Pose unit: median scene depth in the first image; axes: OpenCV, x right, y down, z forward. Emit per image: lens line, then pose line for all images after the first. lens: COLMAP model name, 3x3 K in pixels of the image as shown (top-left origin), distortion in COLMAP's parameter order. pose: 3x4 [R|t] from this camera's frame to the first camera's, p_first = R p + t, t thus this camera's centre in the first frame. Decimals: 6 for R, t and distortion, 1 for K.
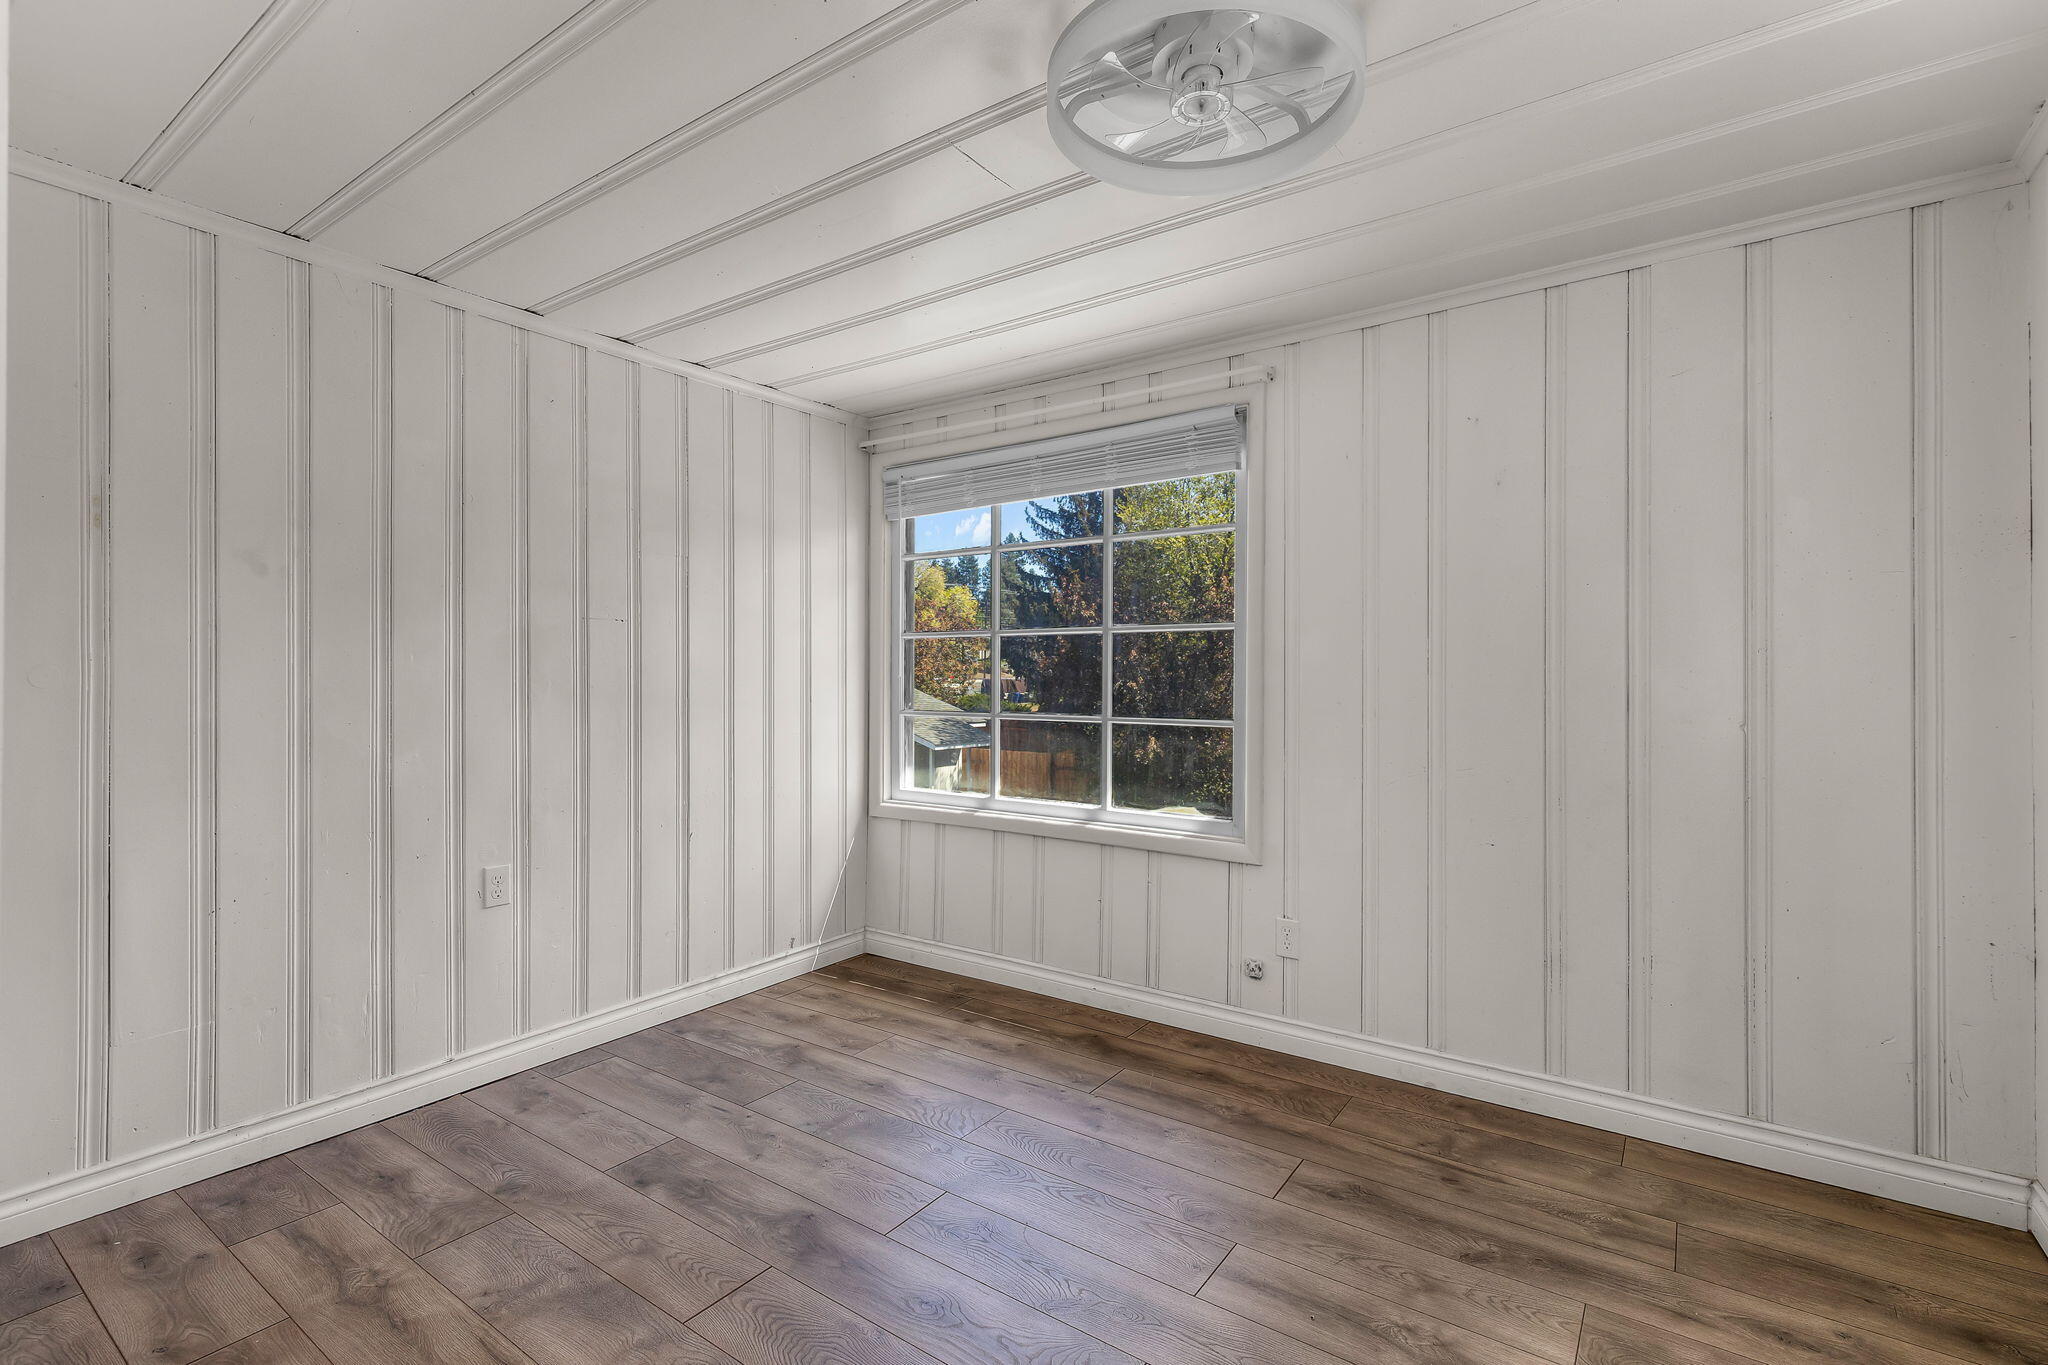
lens RADIAL K [[925.0, 0, 1031.9], [0, 925.0, 682.1], [0, 0, 1]] dist [0.004175, -0.000354]
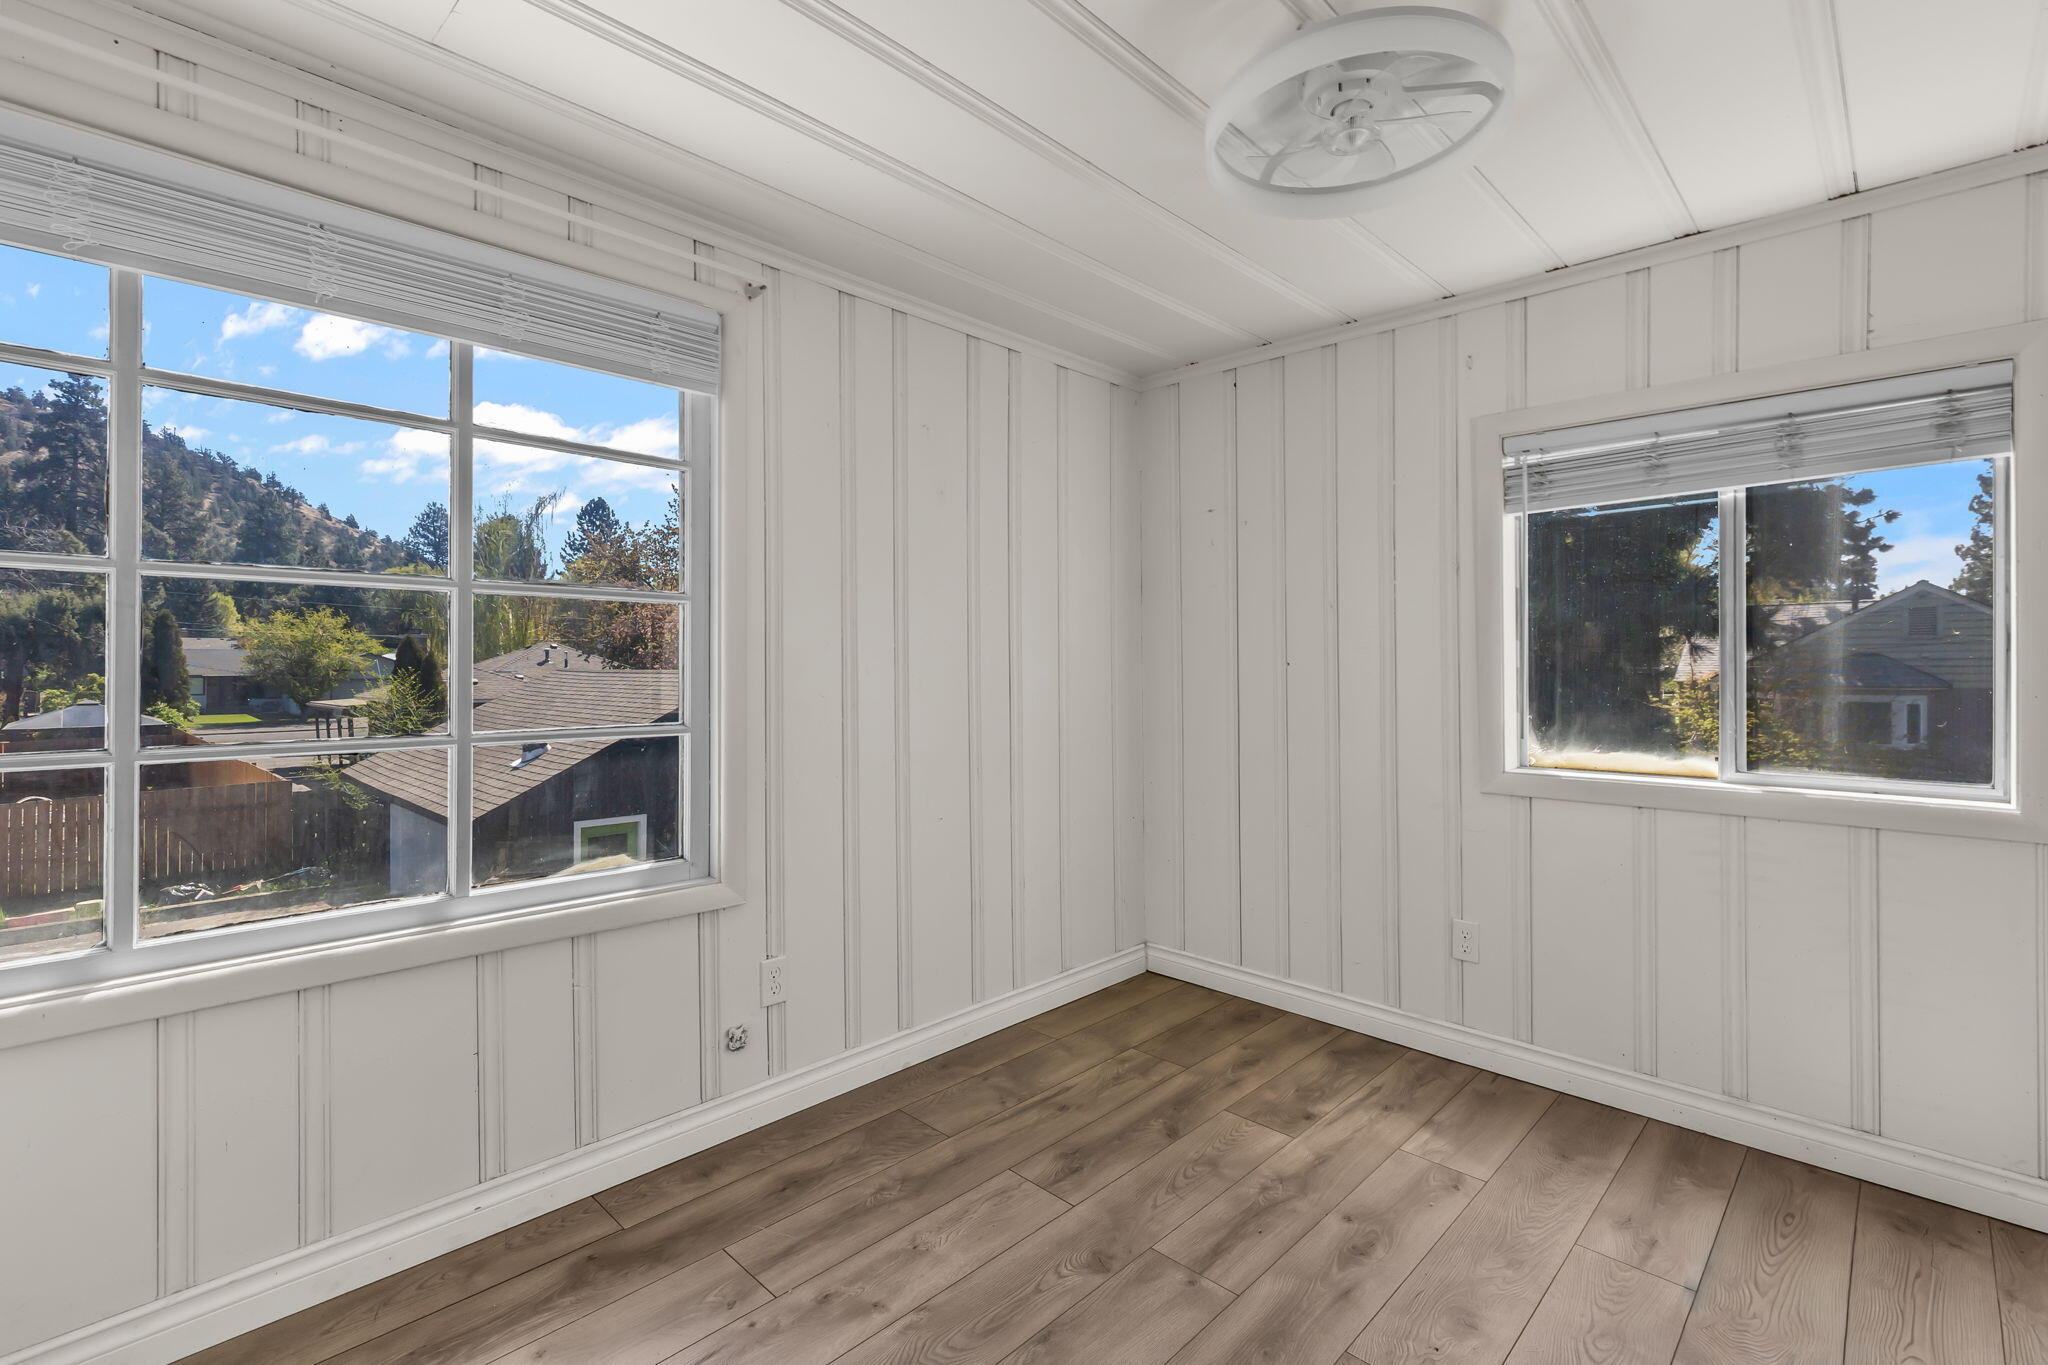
lens RADIAL K [[925.0, 0, 1024.0], [0, 925.0, 671.5], [0, 0, 1]] dist [0.004175, -0.000354]
pose [[0.154877, -0.015068, 0.987819, -0.611977], [-0.000823, 0.999881, 0.015381, -0.018040], [-0.987933, -0.003195, 0.154846, 0.785825]]
